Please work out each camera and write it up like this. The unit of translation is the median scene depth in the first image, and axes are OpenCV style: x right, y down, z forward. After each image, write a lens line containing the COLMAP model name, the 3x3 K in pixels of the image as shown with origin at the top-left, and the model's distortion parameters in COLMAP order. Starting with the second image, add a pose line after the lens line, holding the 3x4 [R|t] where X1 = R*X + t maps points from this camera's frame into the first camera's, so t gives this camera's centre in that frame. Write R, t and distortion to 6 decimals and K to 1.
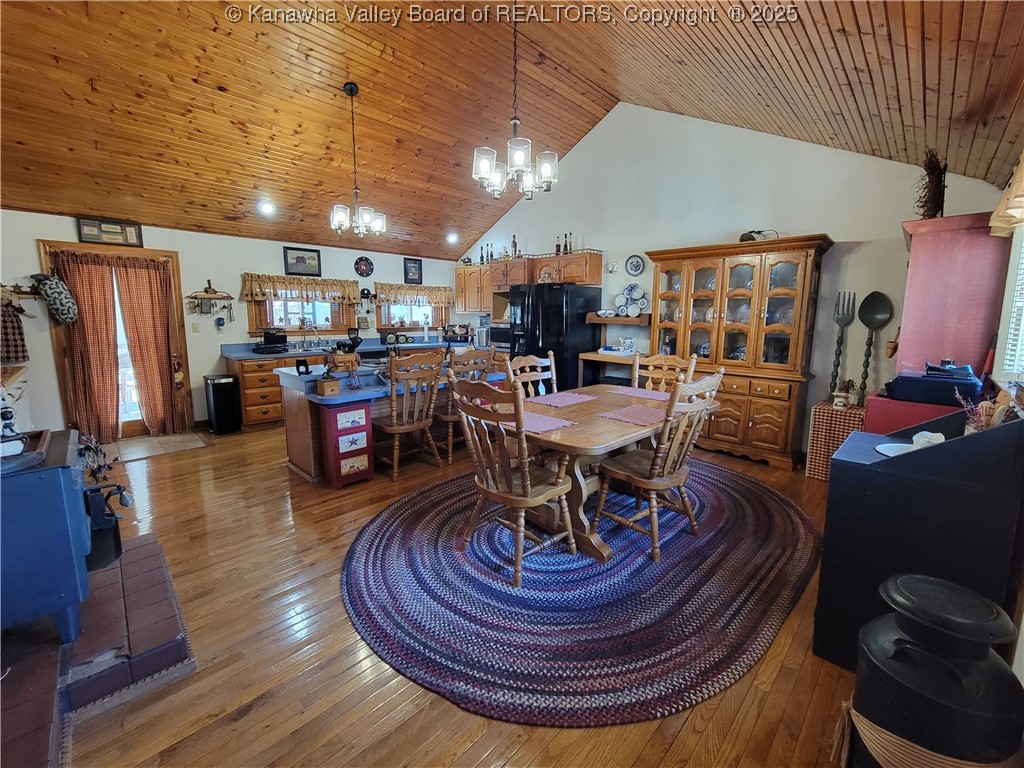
lens RADIAL K [[418.1, 0, 513.9], [0, 418.1, 370.9], [0, 0, 1]] dist [-0.003170, 0.000649]
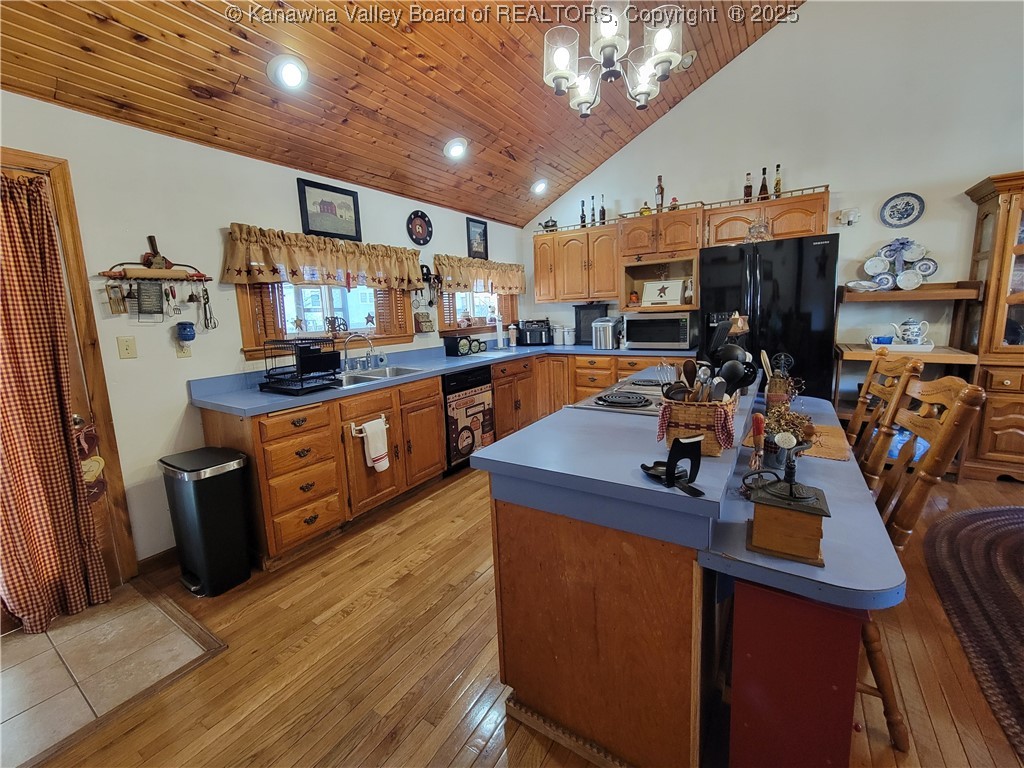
lens RADIAL K [[418.1, 0, 513.9], [0, 418.1, 370.9], [0, 0, 1]] dist [-0.003170, 0.000649]
pose [[0.978843, -0.071167, 0.191838, -0.486834], [0.070220, 0.997462, 0.011739, -0.060301], [-0.192187, 0.001980, 0.981356, 0.536456]]
